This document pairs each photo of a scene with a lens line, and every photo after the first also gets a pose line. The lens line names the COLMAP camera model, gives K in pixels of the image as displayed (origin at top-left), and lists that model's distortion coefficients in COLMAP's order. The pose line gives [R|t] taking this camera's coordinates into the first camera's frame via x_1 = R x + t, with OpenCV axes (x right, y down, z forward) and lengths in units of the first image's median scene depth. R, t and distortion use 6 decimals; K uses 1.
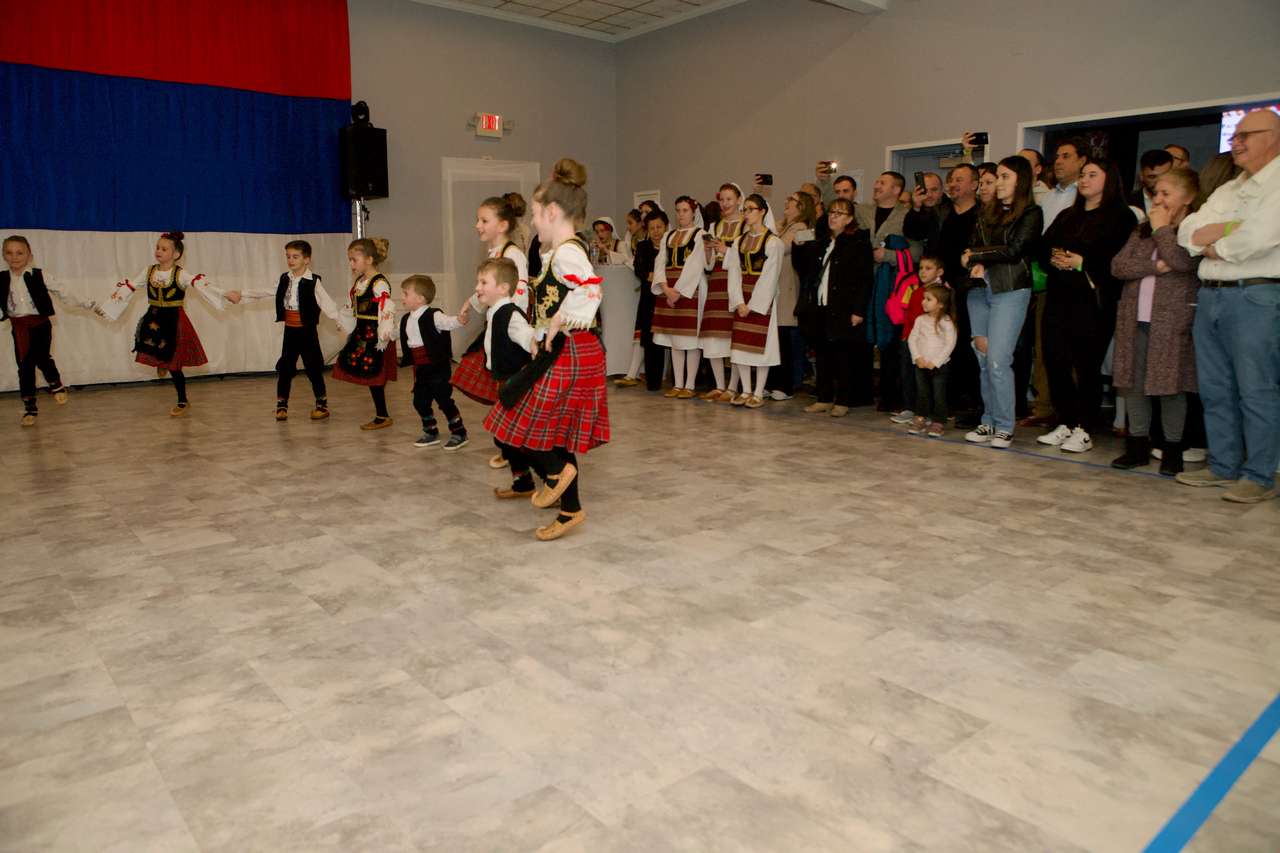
lens RADIAL K [[898.9, 0, 649.4], [0, 898.9, 418.8], [0, 0, 1]] dist [-0.075684, 0.053661]
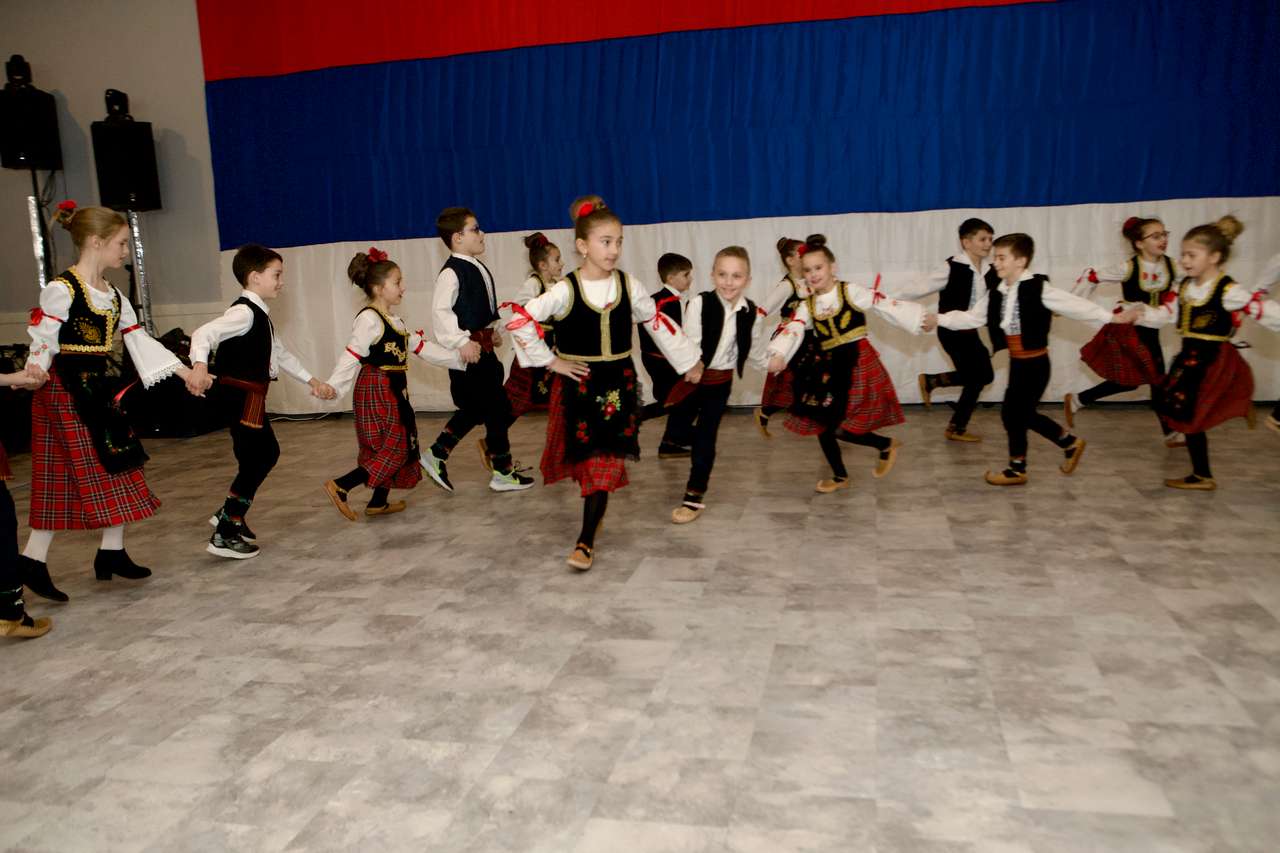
lens RADIAL K [[1095.3, 0, 629.7], [0, 1095.3, 403.3], [0, 0, 1]] dist [-0.084657, 0.112446]
pose [[0.609070, 0.091087, -0.787869, -0.171460], [-0.097361, 0.994457, 0.039705, -0.096410], [0.787118, 0.052524, 0.614562, 0.321249]]
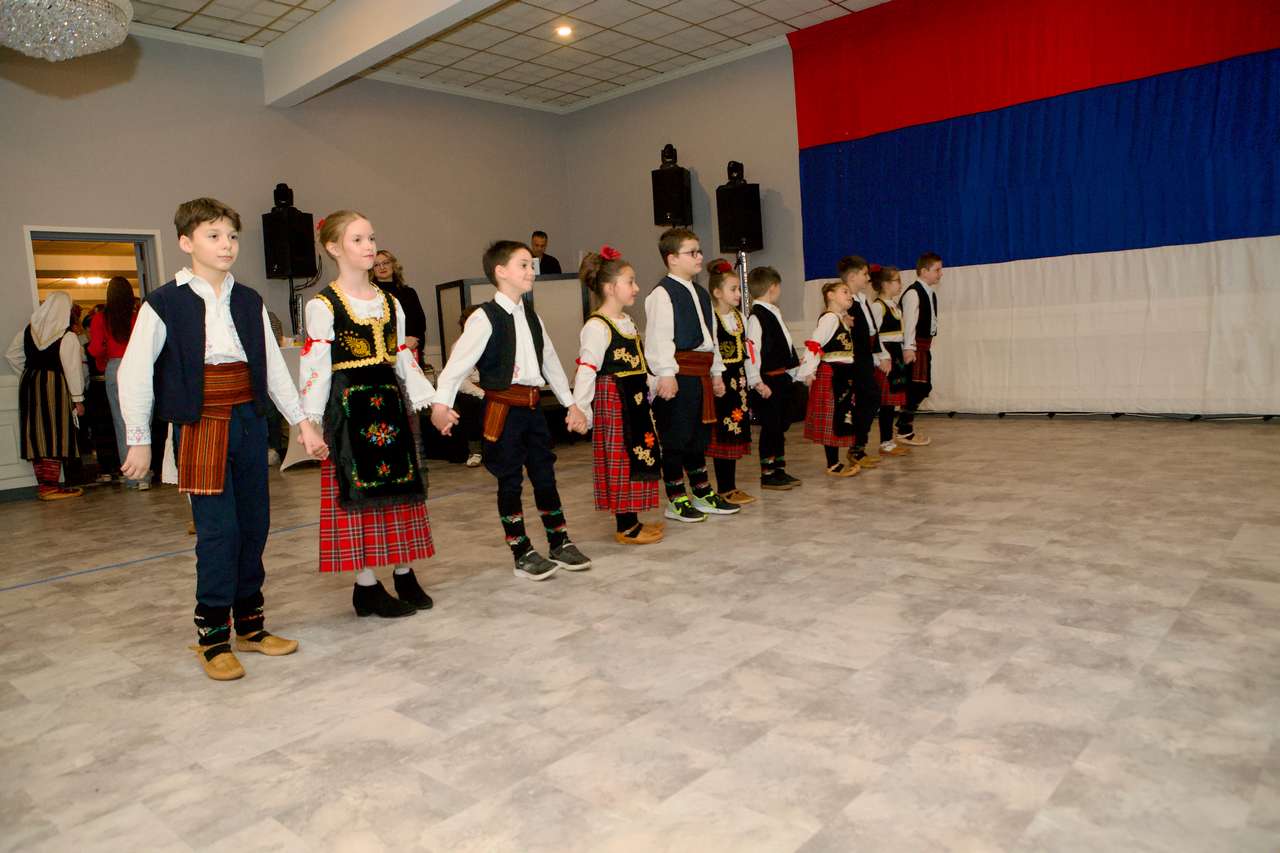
lens RADIAL K [[898.9, 0, 618.4], [0, 898.9, 431.1], [0, 0, 1]] dist [-0.075684, 0.053661]
pose [[0.147591, 0.105217, -0.983436, -0.204223], [-0.112178, 0.989690, 0.089051, 0.000994], [0.982666, 0.097176, 0.157872, 0.192800]]
